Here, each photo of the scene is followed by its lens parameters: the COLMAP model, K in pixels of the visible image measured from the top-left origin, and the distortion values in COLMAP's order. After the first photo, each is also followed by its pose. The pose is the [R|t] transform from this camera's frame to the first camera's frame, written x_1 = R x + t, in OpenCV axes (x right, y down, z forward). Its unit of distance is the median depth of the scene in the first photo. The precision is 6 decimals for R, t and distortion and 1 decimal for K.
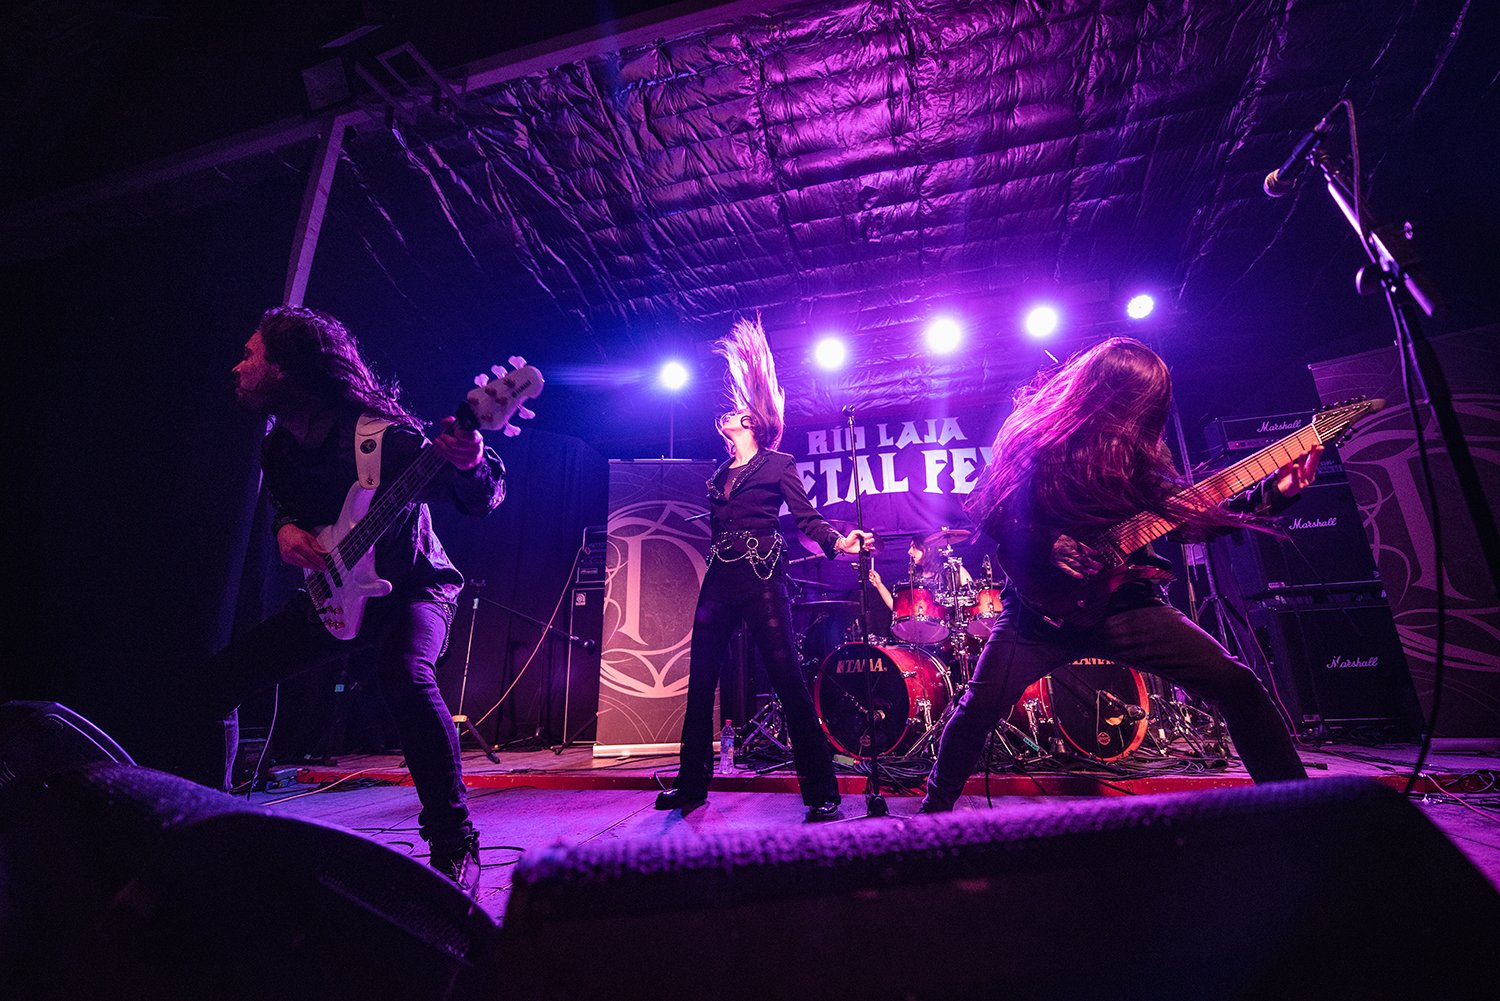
lens RADIAL K [[595.8, 0, 750.0], [0, 595.8, 500.5], [0, 0, 1]] dist [0.000154, -0.003794]
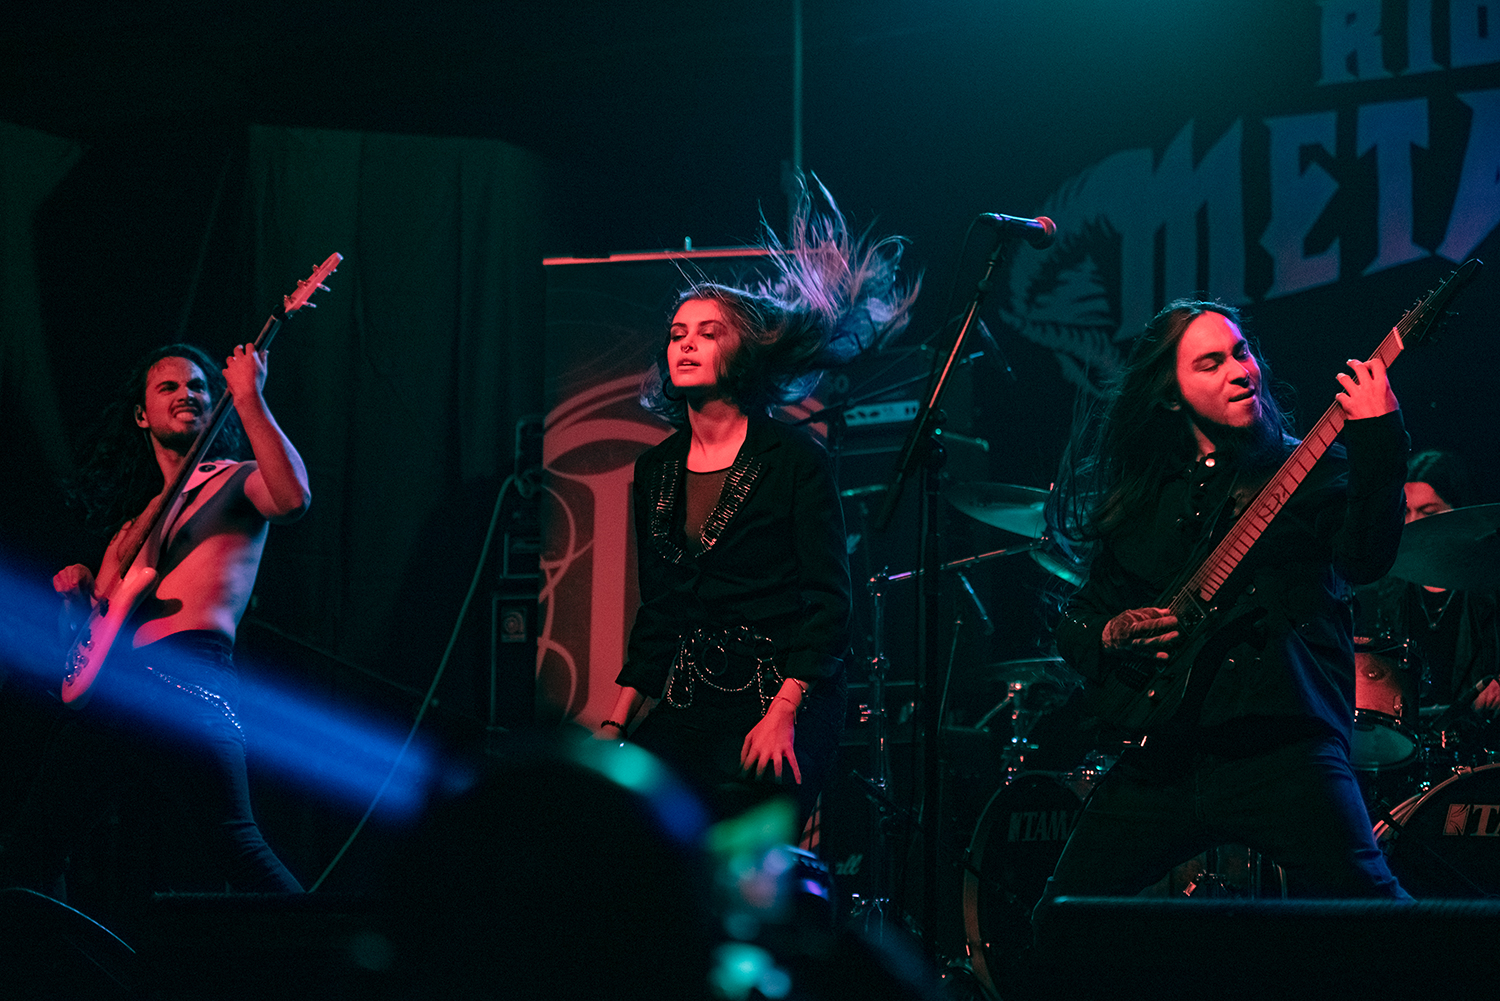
lens RADIAL K [[3045.2, 0, 750.0], [0, 3045.2, 500.5], [0, 0, 1]] dist [-0.007697, -0.003488]
pose [[0.954052, -0.006794, -0.299564, 0.455371], [0.058690, 0.984615, 0.164584, -0.228650], [0.293837, -0.174604, 0.939773, -0.754511]]
